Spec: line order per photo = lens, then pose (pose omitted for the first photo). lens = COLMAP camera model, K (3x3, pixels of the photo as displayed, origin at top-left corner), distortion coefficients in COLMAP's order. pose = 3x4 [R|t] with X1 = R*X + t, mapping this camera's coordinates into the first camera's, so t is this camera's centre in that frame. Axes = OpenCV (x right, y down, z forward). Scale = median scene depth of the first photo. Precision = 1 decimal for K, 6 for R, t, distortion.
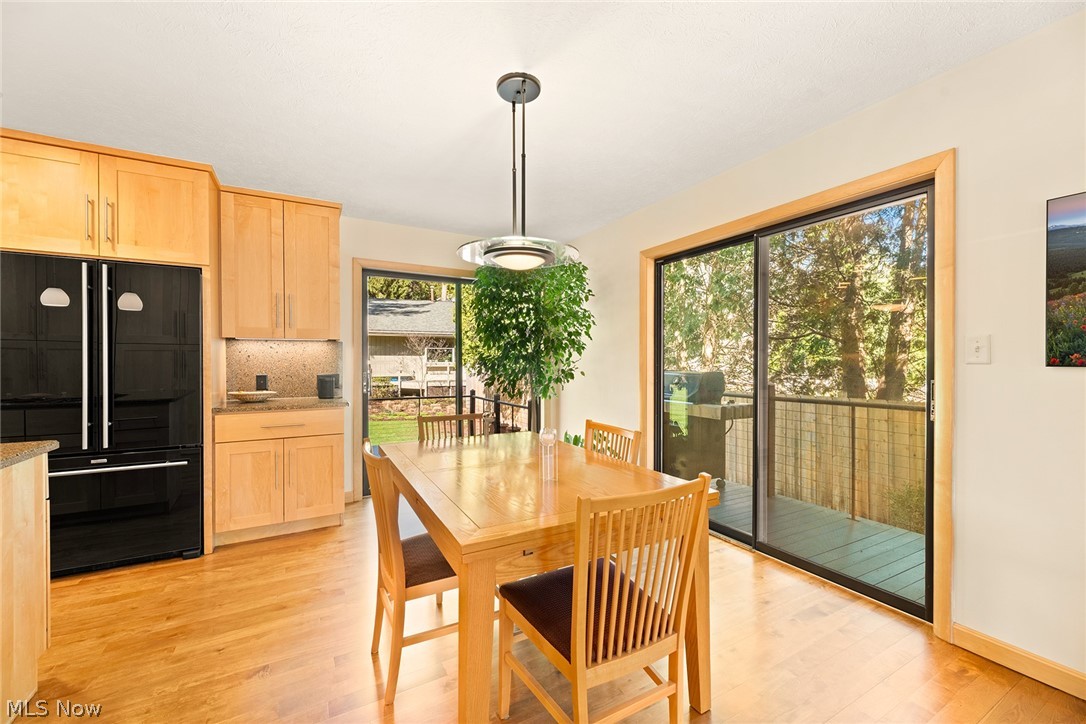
lens RADIAL K [[437.8, 0, 544.7], [0, 437.8, 361.8], [0, 0, 1]] dist [0.006159, -0.001750]
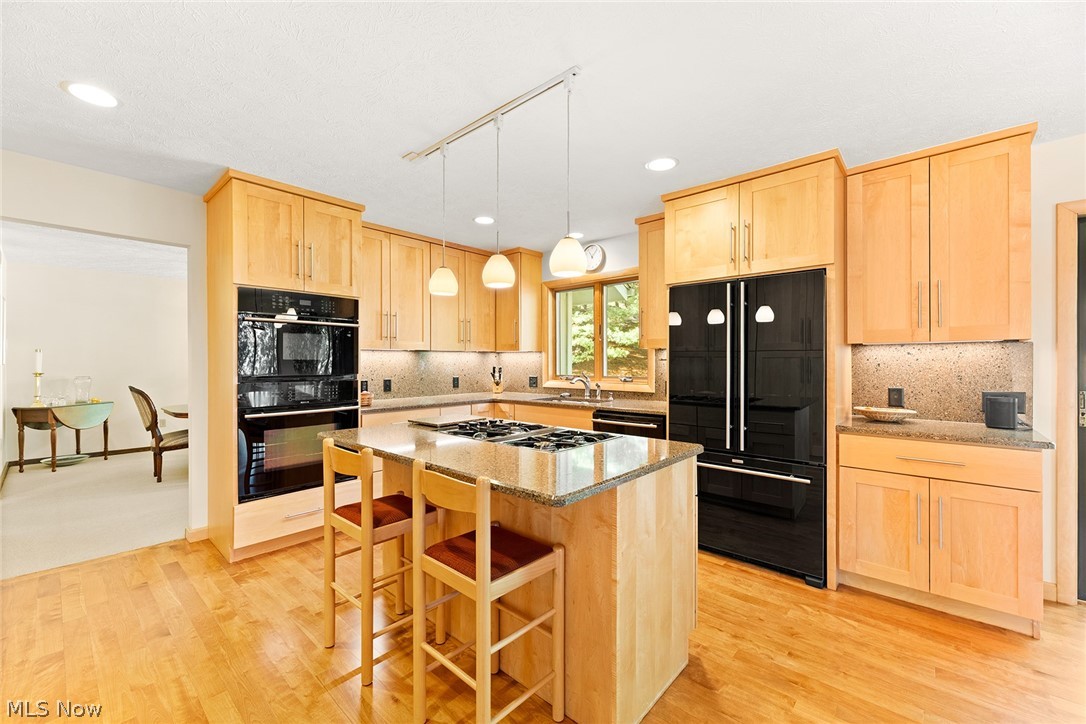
lens RADIAL K [[437.8, 0, 541.8], [0, 437.8, 363.1], [0, 0, 1]] dist [0.006159, -0.001750]
pose [[0.324798, 0.003380, -0.945777, -0.120222], [-0.003980, 0.999990, 0.002207, -0.018655], [0.945775, 0.003047, 0.324808, 0.159378]]
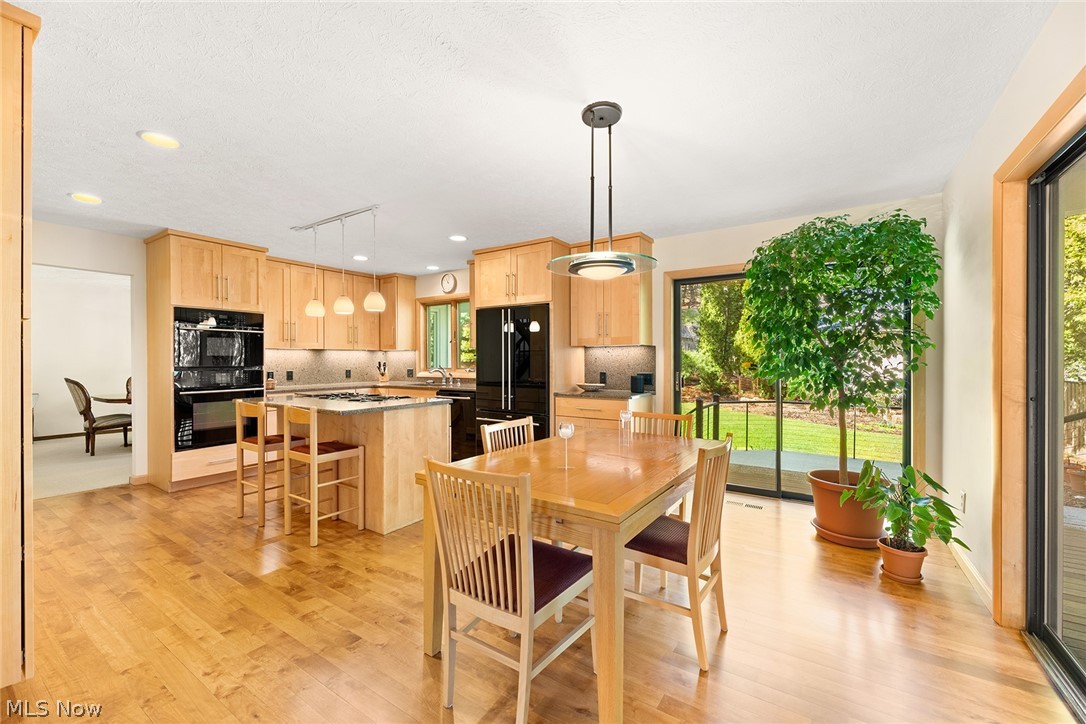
lens RADIAL K [[437.8, 0, 543.8], [0, 437.8, 362.6], [0, 0, 1]] dist [0.006159, -0.001750]
pose [[0.455671, 0.004371, -0.890137, 0.608531], [-0.002347, 0.999990, 0.003710, -0.005474], [0.890145, 0.000398, 0.455677, 0.267173]]
